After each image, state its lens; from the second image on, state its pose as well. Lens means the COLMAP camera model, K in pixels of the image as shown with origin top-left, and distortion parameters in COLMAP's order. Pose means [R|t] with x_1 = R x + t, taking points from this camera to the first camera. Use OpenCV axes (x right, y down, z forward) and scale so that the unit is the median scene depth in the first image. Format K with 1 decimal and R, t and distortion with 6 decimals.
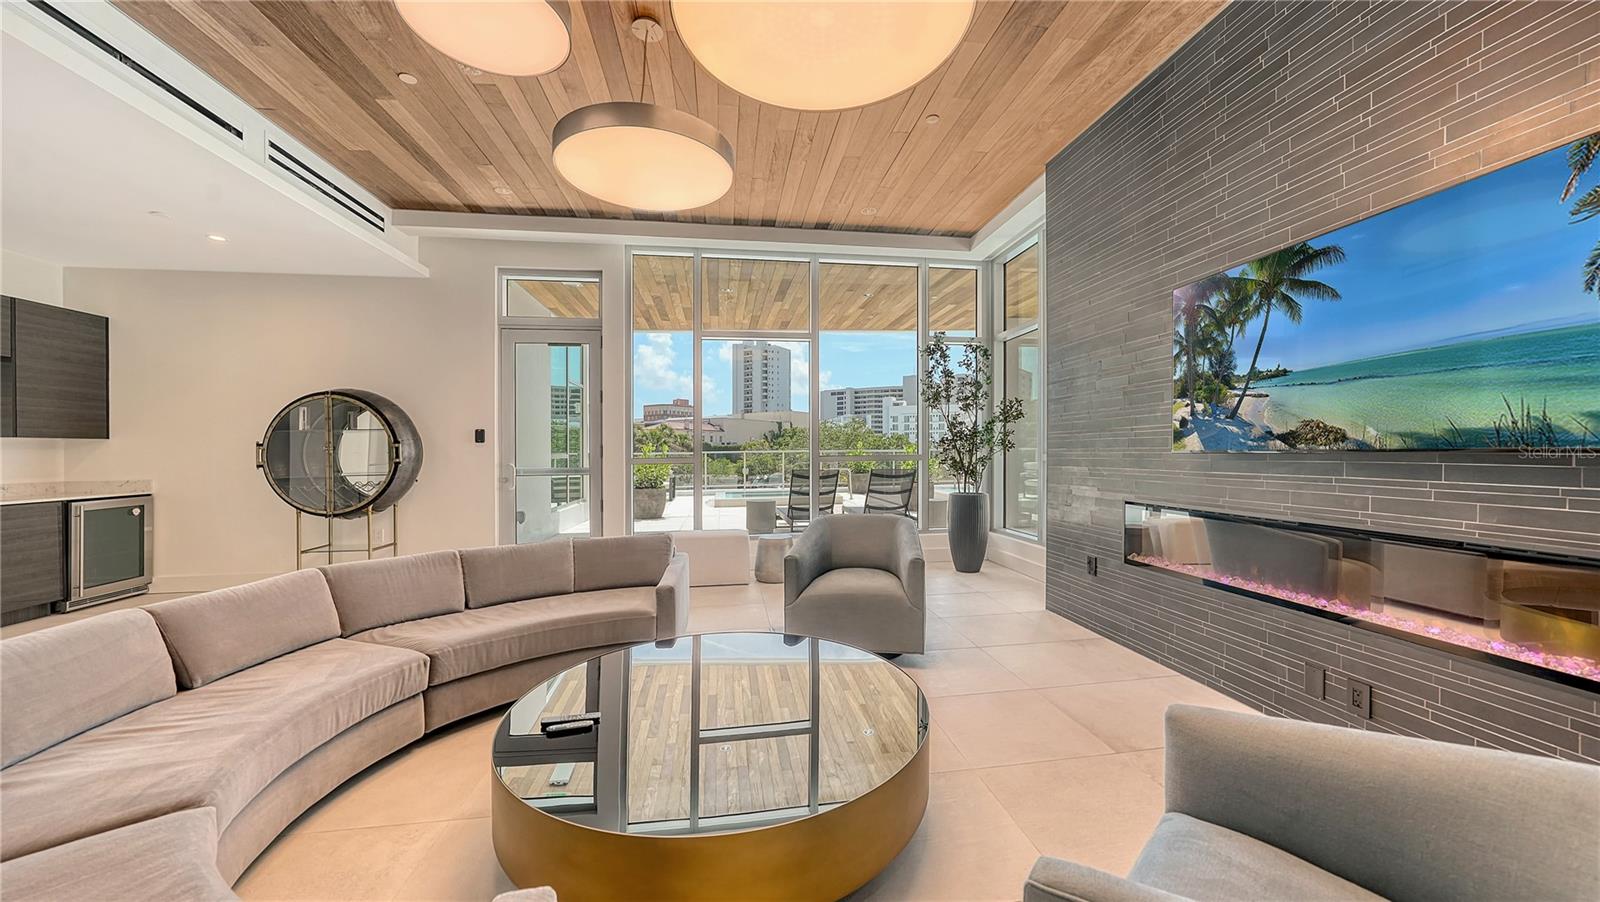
lens RADIAL K [[549.9, 0, 800.0], [0, 549.9, 451.0], [0, 0, 1]] dist [-0.025050, 0.008055]
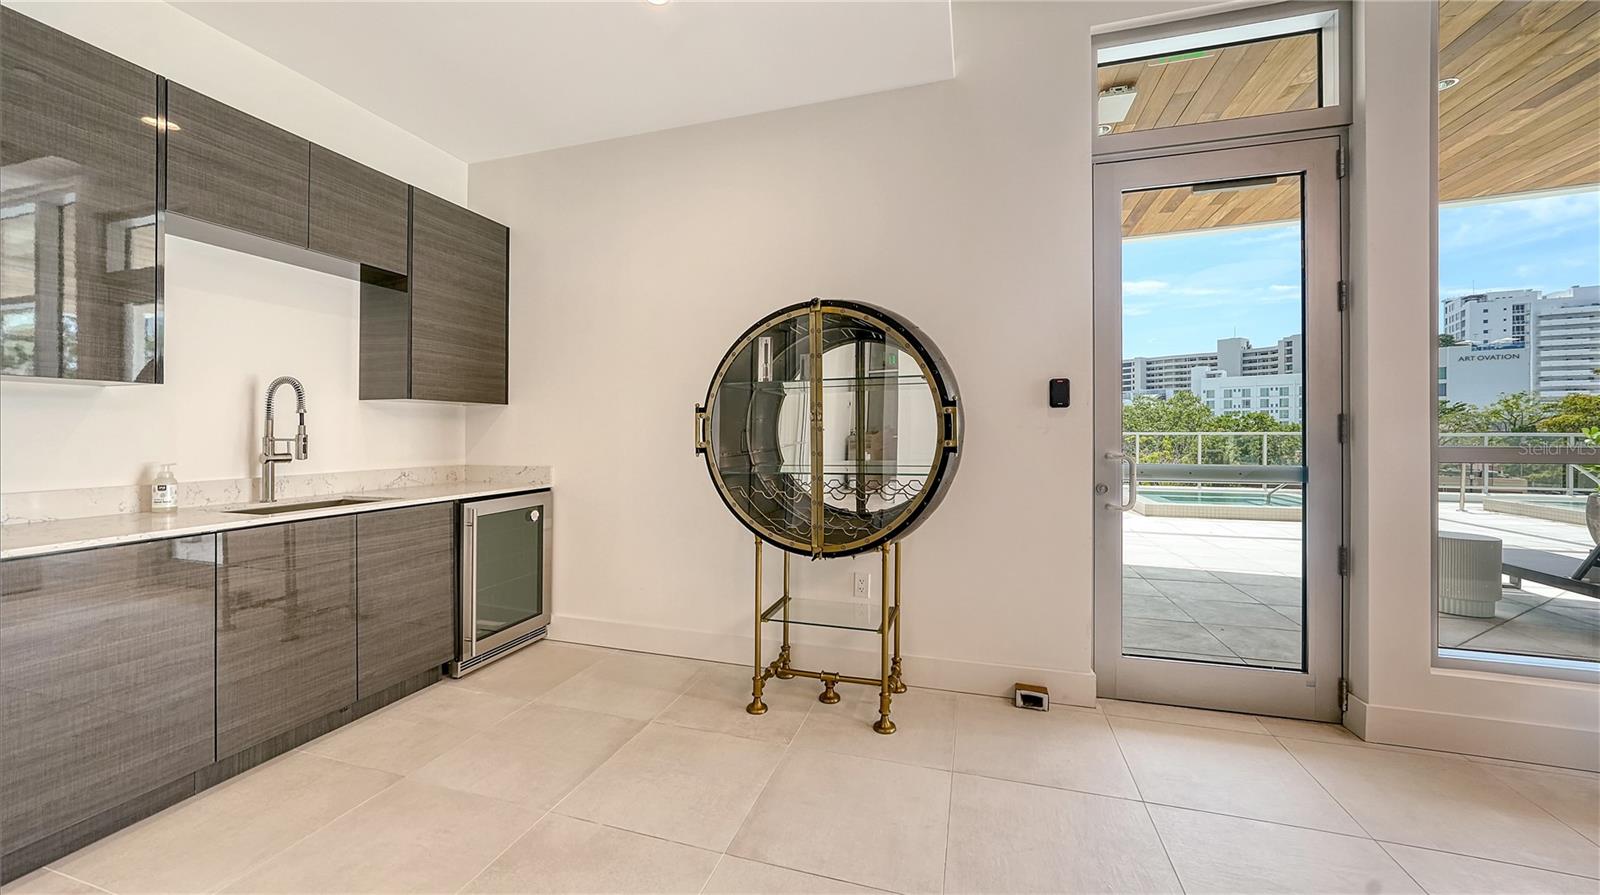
lens RADIAL K [[562.4, 0, 796.8], [0, 562.4, 430.2], [0, 0, 1]] dist [-0.011874, 0.000242]
pose [[0.902356, 0.007715, -0.430923, -0.658611], [-0.009055, 0.999958, -0.001057, 0.007823], [0.430897, 0.004856, 0.902388, 0.528081]]
